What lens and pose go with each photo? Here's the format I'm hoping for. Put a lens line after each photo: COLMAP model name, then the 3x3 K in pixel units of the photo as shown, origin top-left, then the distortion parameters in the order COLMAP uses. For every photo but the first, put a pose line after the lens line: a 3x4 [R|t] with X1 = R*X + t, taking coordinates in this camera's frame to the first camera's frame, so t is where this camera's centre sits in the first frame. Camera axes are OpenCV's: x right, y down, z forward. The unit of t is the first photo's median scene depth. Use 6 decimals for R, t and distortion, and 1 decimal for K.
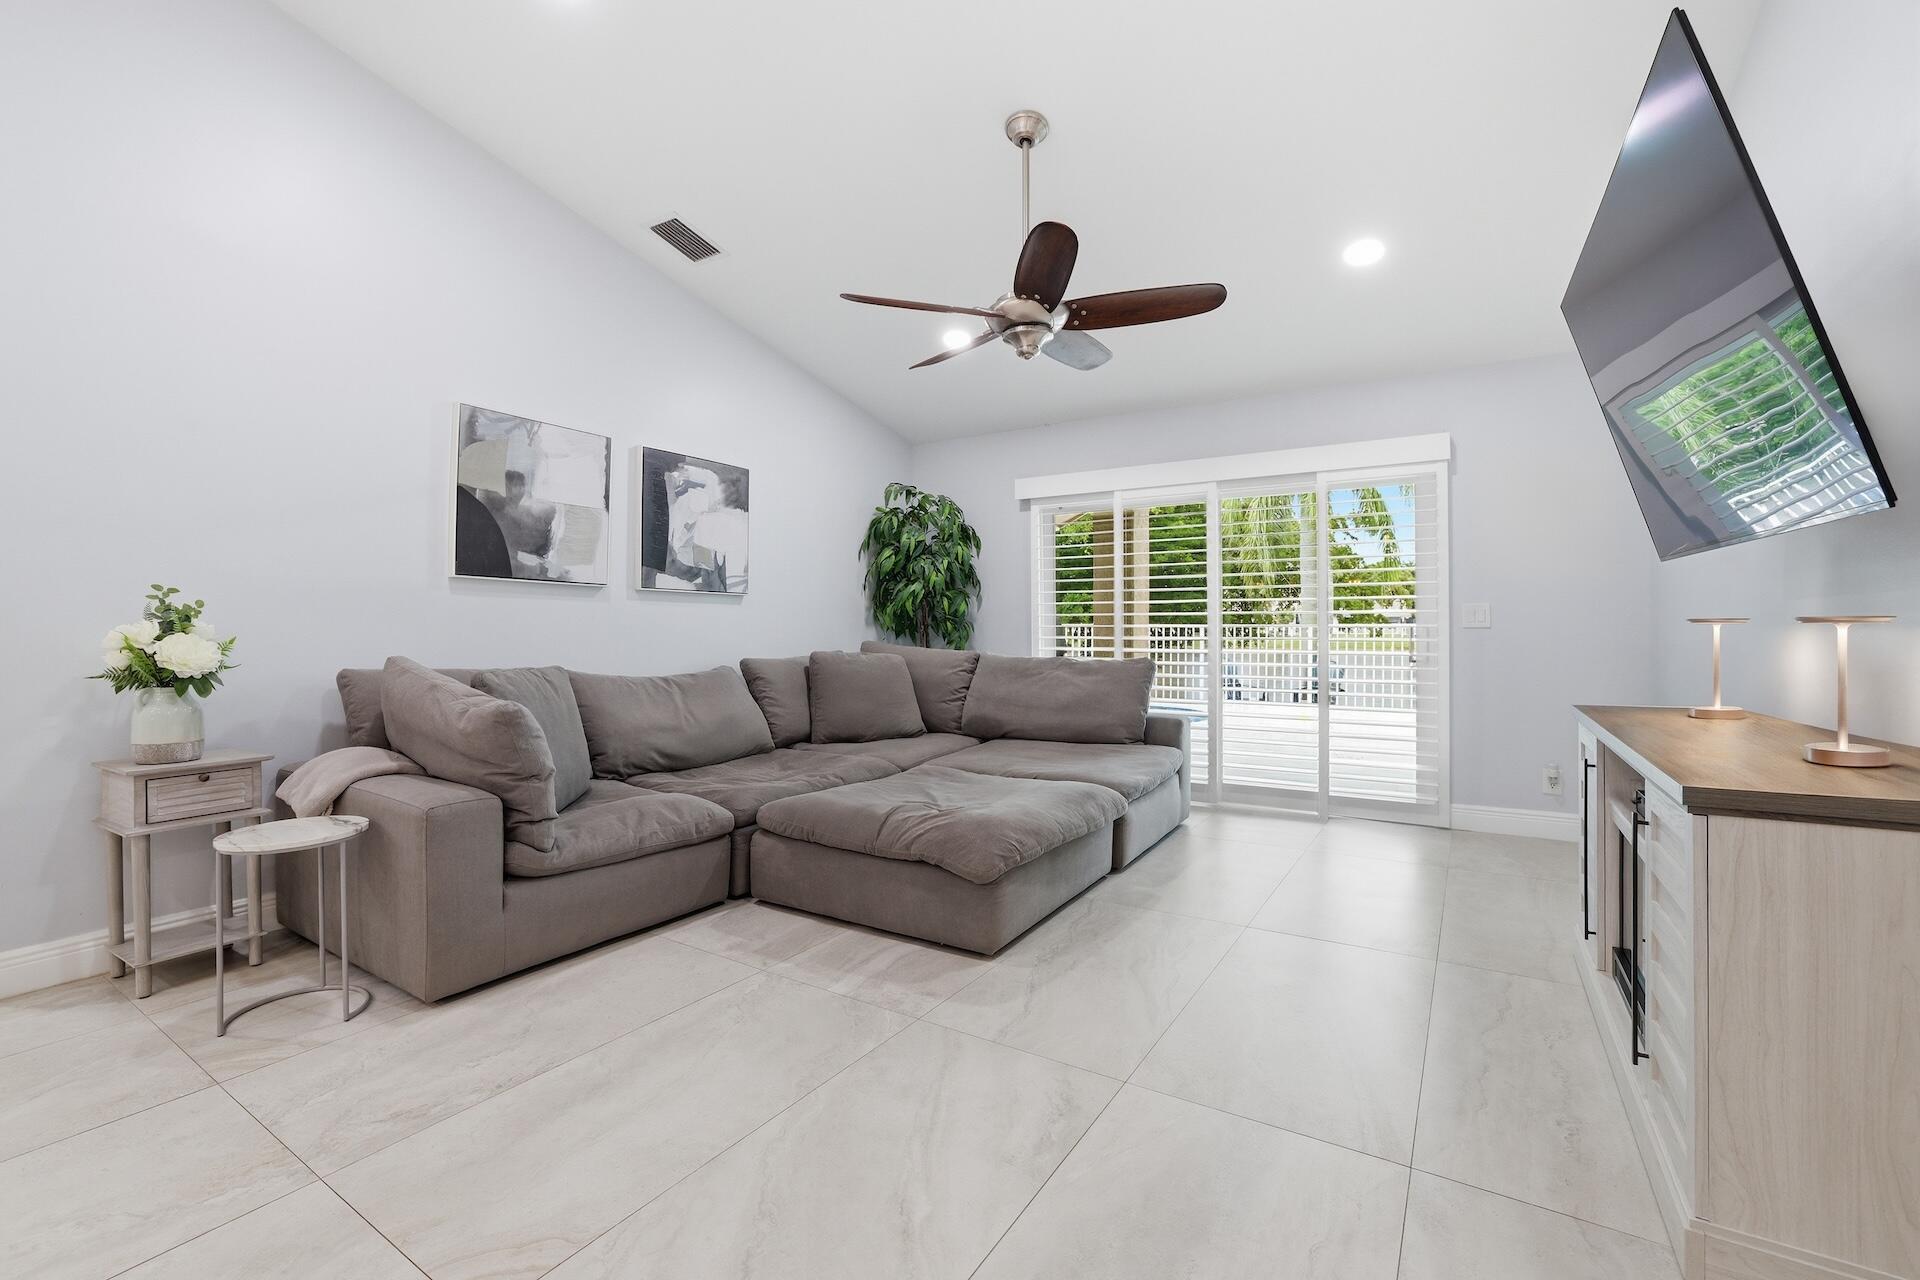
lens RADIAL K [[834.4, 0, 960.6], [0, 834.4, 618.5], [0, 0, 1]] dist [-0.057631, 0.023087]
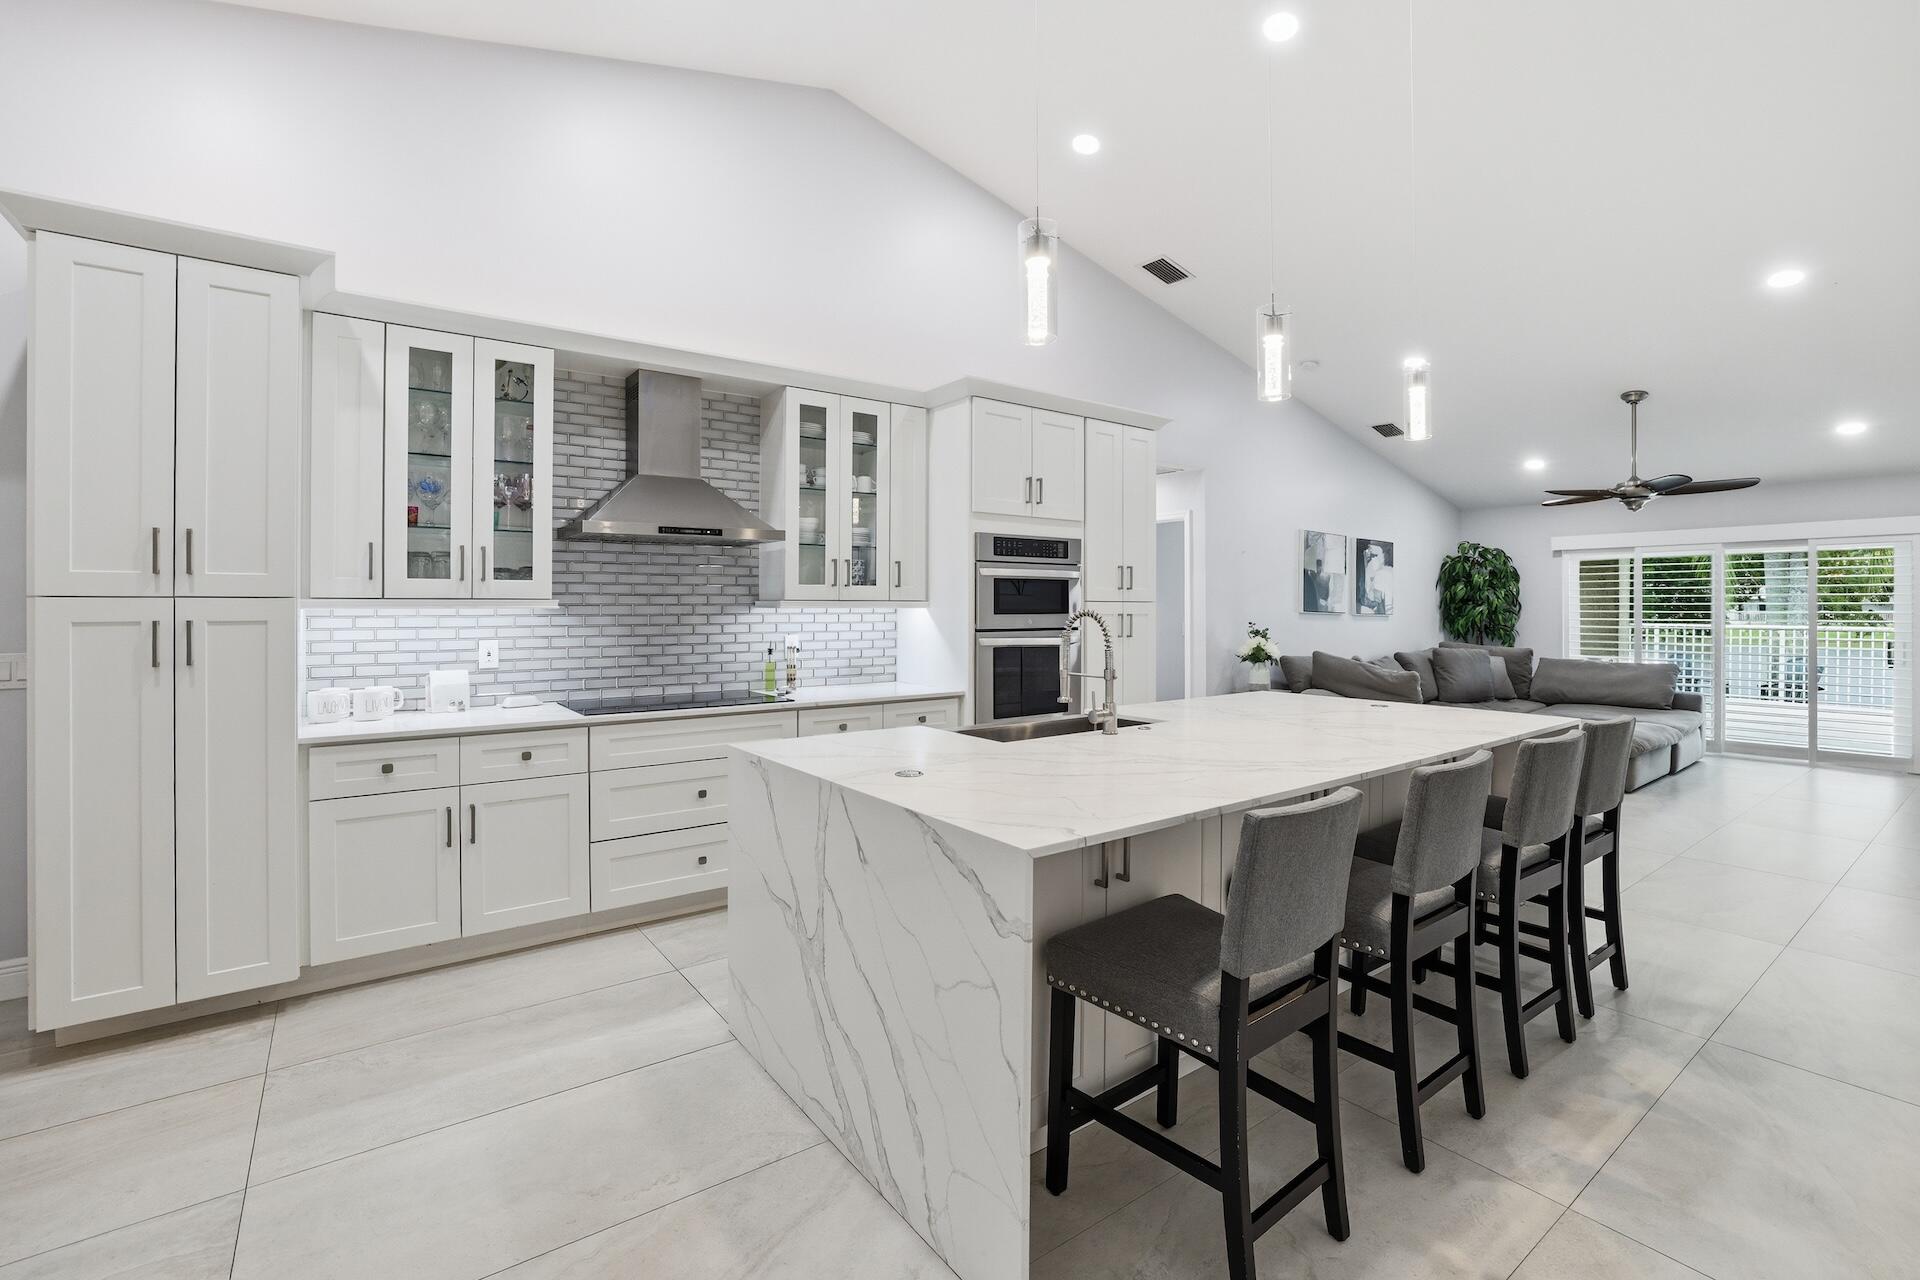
lens RADIAL K [[834.4, 0, 960.6], [0, 834.4, 618.5], [0, 0, 1]] dist [-0.057631, 0.023087]
pose [[0.928869, 0.010116, -0.370271, -0.477537], [-0.002964, 0.999798, 0.019878, -0.055559], [0.370397, -0.017367, 0.928711, -0.966740]]
